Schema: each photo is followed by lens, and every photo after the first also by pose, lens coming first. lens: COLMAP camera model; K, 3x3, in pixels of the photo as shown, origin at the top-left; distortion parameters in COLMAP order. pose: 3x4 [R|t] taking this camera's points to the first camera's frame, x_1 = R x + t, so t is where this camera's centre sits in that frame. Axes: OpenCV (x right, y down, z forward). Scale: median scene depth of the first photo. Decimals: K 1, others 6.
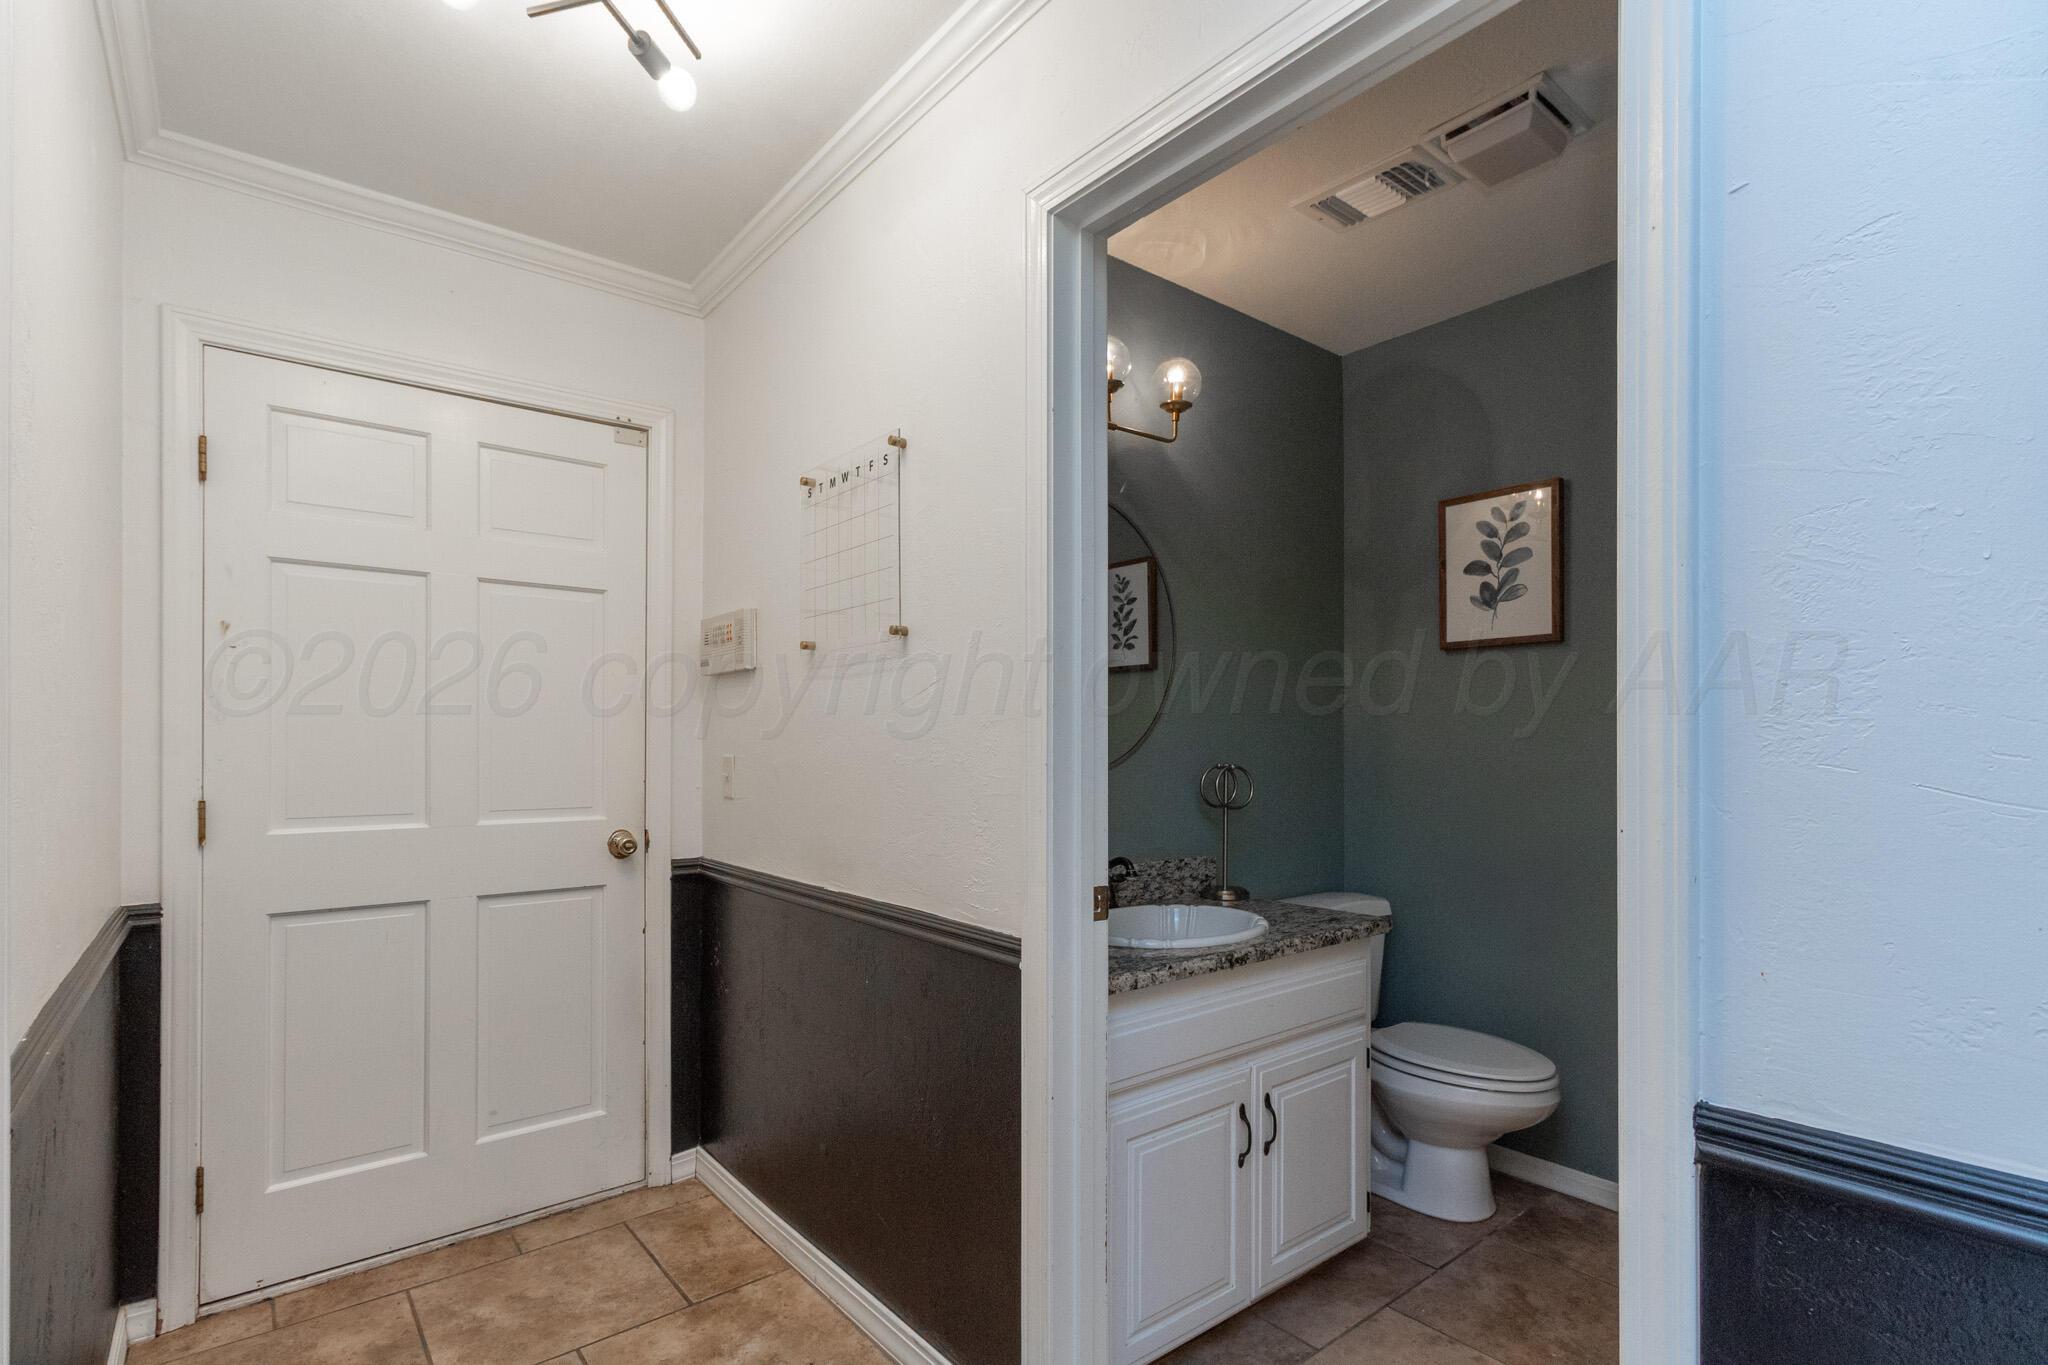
lens RADIAL K [[958.1, 0, 1017.9], [0, 958.1, 736.2], [0, 0, 1]] dist [0.022992, 0.000229]
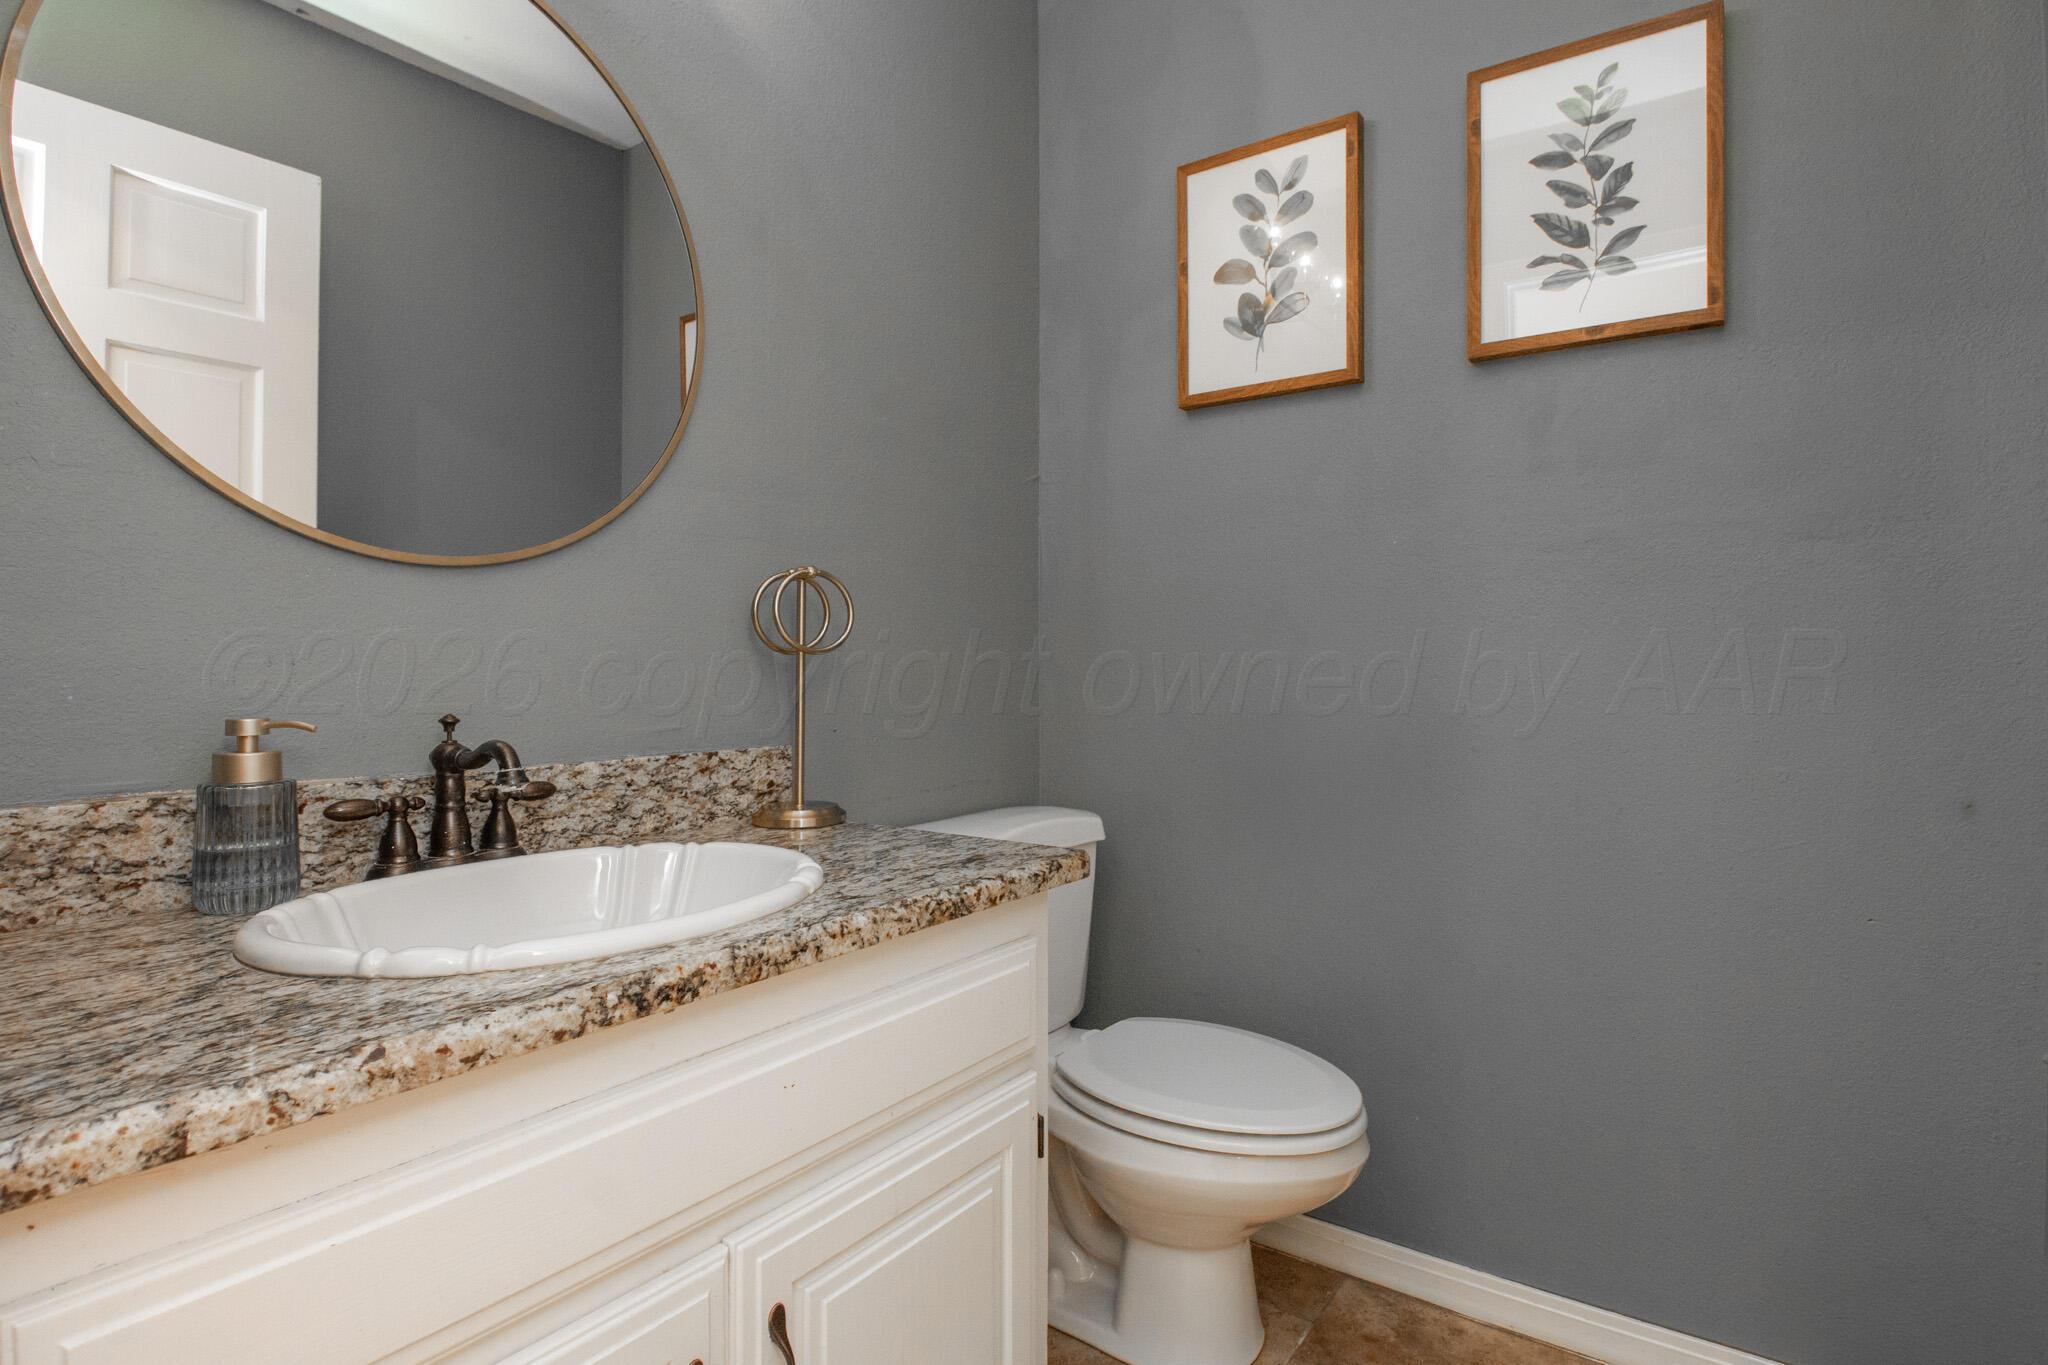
lens RADIAL K [[963.0, 0, 1006.3], [0, 963.0, 671.3], [0, 0, 1]] dist [0.000688, 0.000744]
pose [[0.972937, -0.004212, 0.231031, 0.210320], [0.002587, 0.999970, 0.007336, 0.083789], [-0.231054, -0.006539, 0.972919, 0.475364]]
